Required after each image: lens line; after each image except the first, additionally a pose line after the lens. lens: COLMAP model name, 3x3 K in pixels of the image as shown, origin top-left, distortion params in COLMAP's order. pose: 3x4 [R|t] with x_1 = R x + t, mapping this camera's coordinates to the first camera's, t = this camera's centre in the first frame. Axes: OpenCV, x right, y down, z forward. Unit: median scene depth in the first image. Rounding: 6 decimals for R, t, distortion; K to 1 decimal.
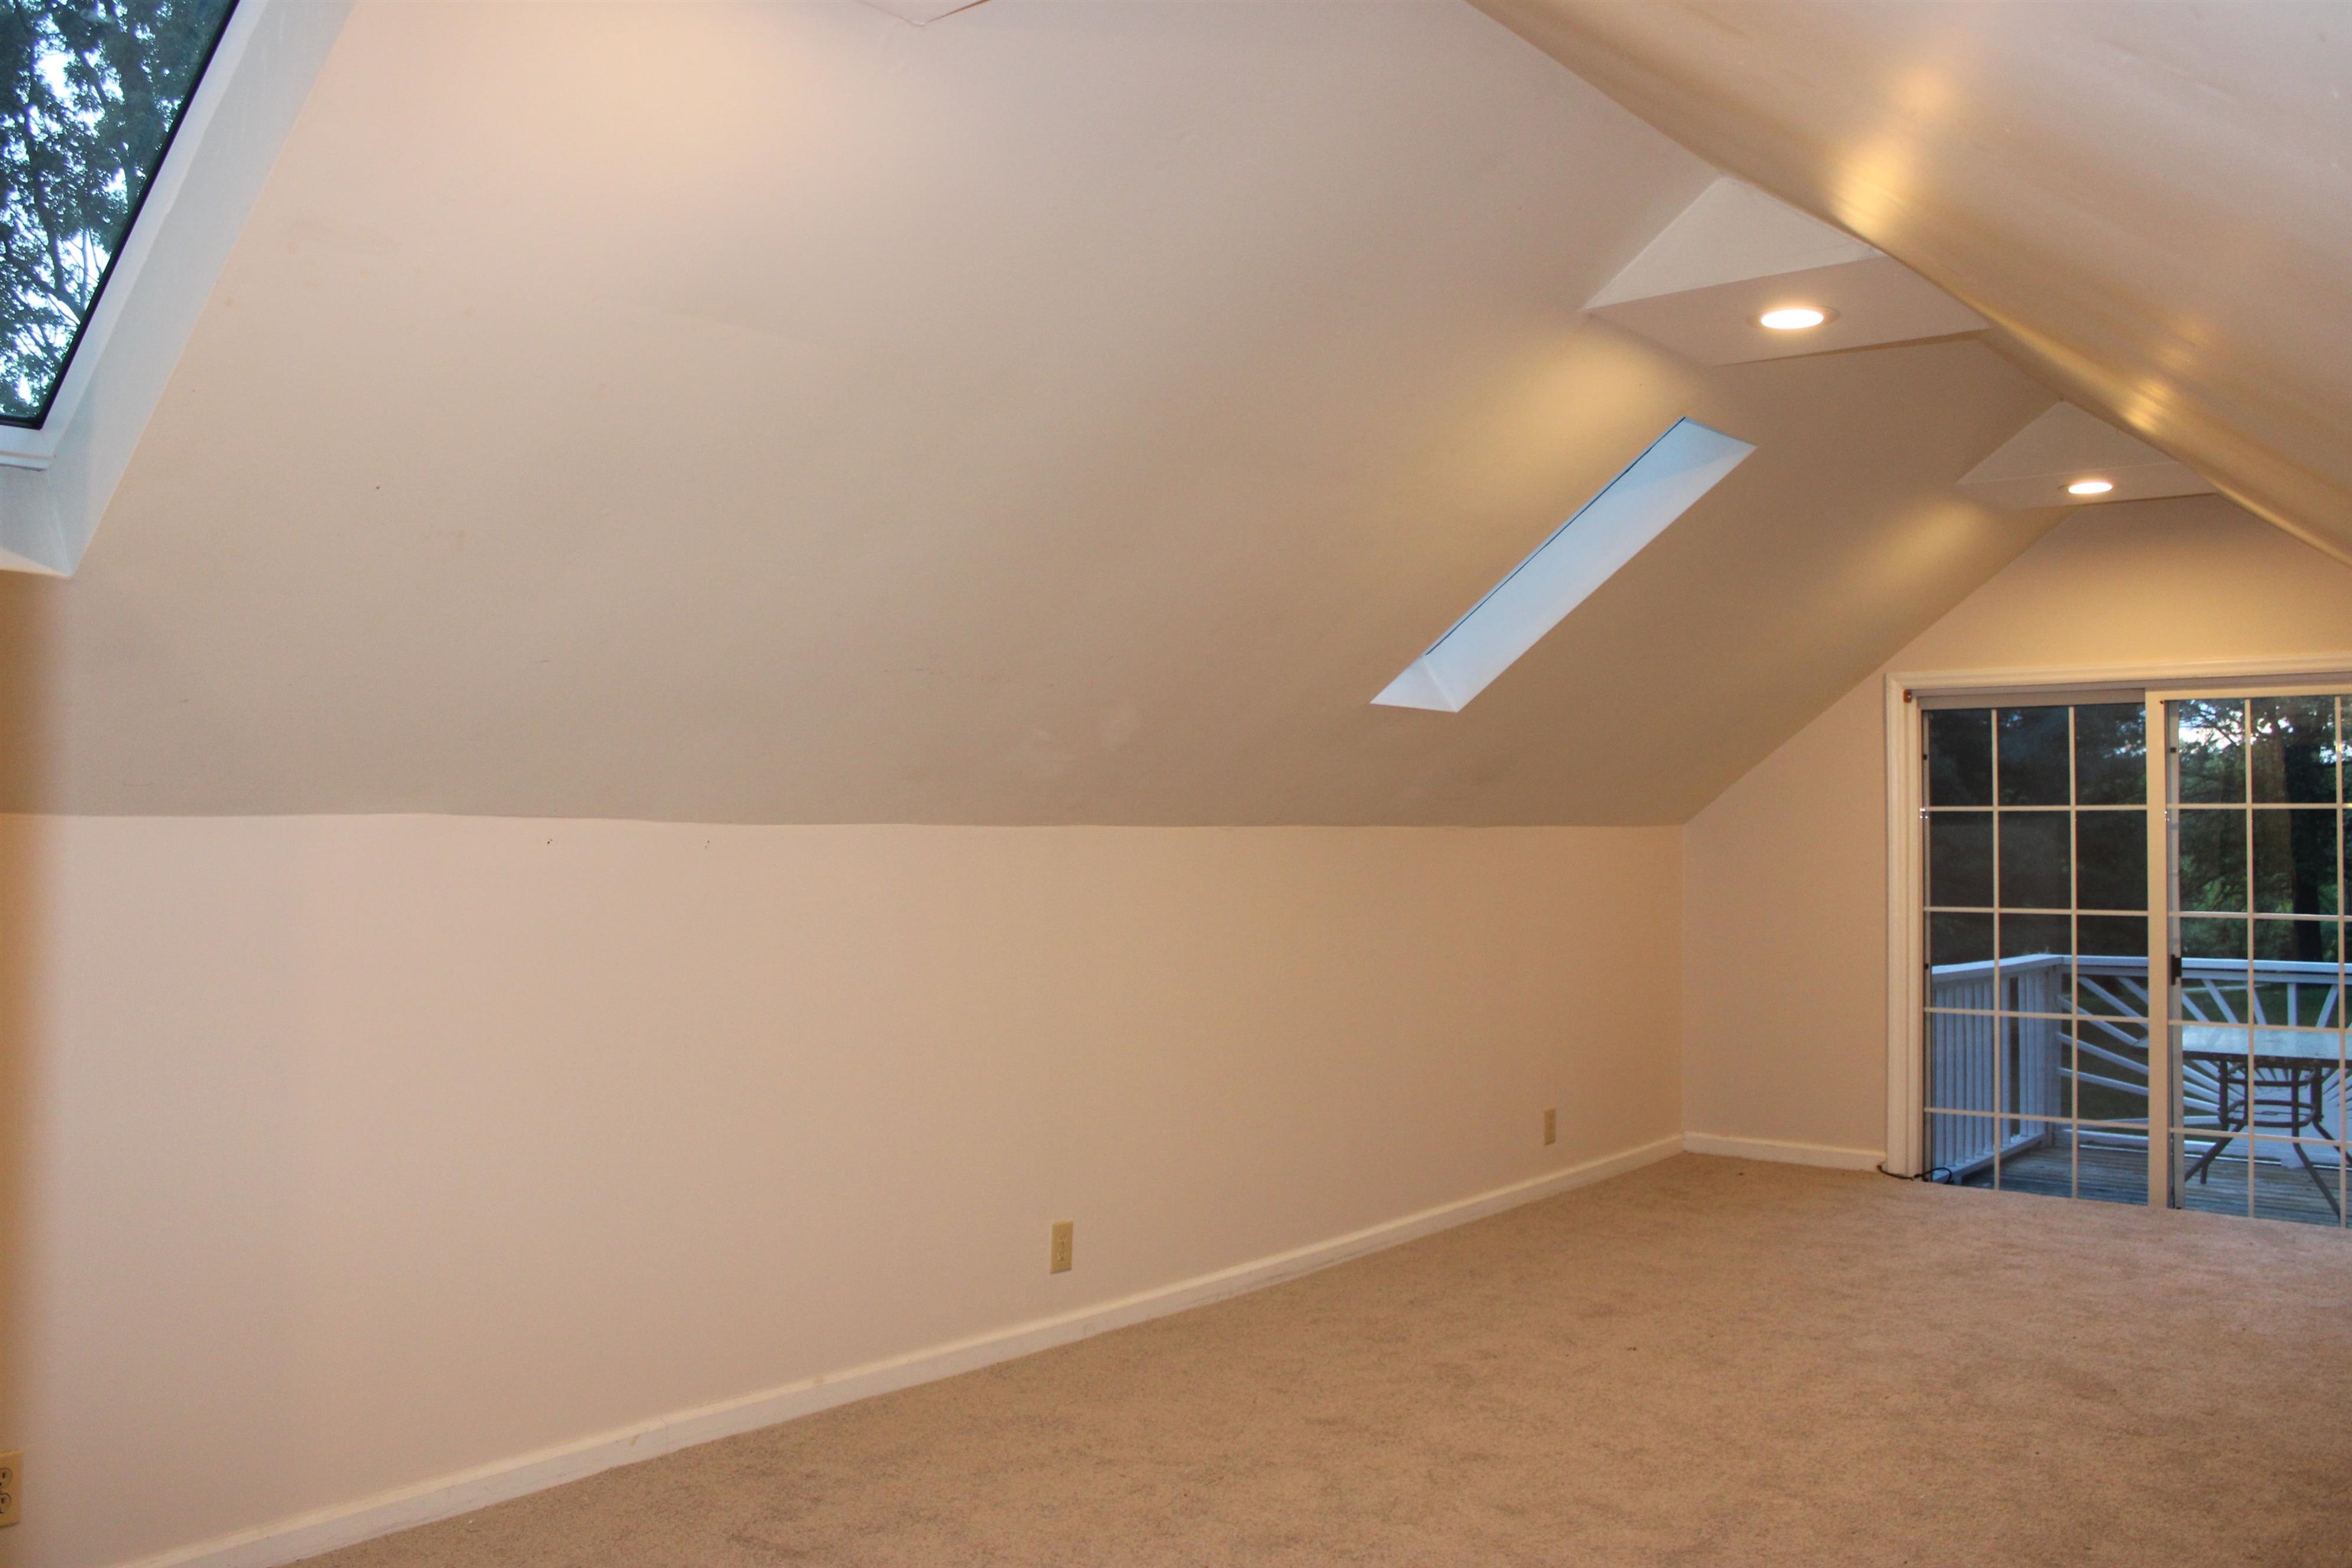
lens RADIAL K [[1980.9, 0, 1173.6], [0, 1980.9, 781.3], [0, 0, 1]] dist [-0.135510, 0.098408]
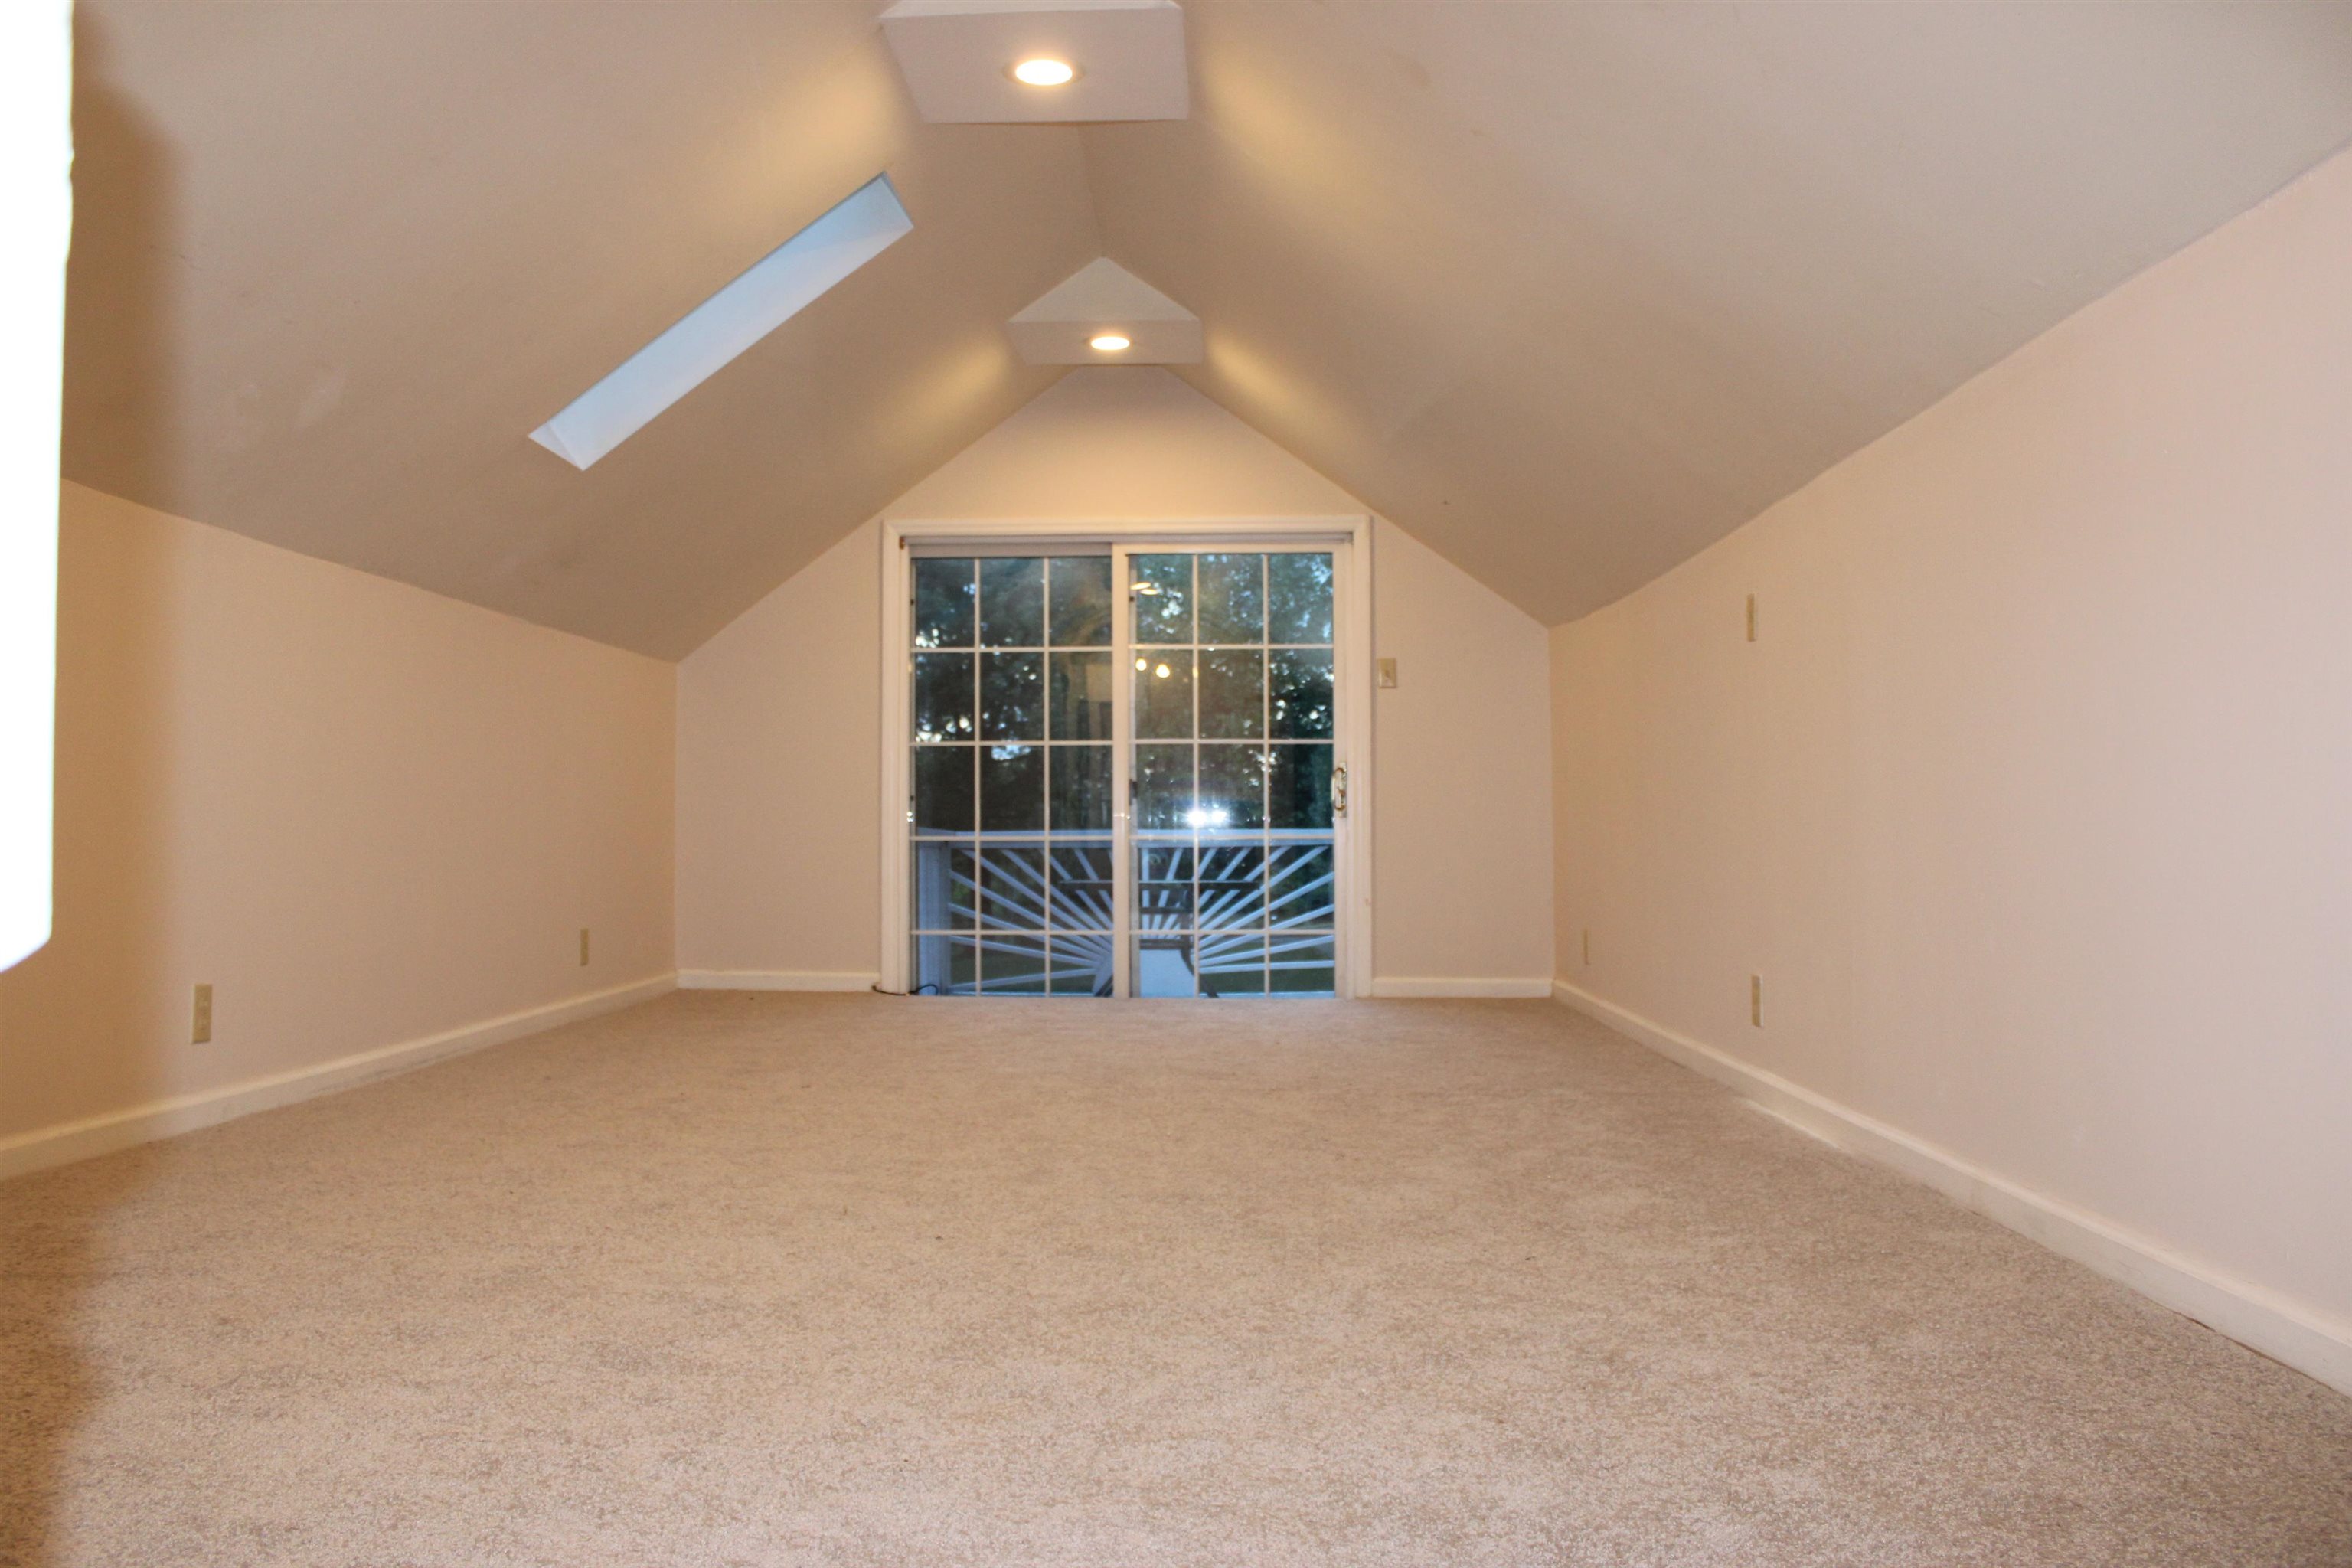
lens RADIAL K [[1980.9, 0, 1178.4], [0, 1980.9, 788.8], [0, 0, 1]] dist [-0.135510, 0.098408]
pose [[0.797605, 0.010116, 0.603095, -0.153078], [-0.011779, 0.999930, -0.001194, 0.091658], [-0.603065, -0.006151, 0.797669, 0.048038]]
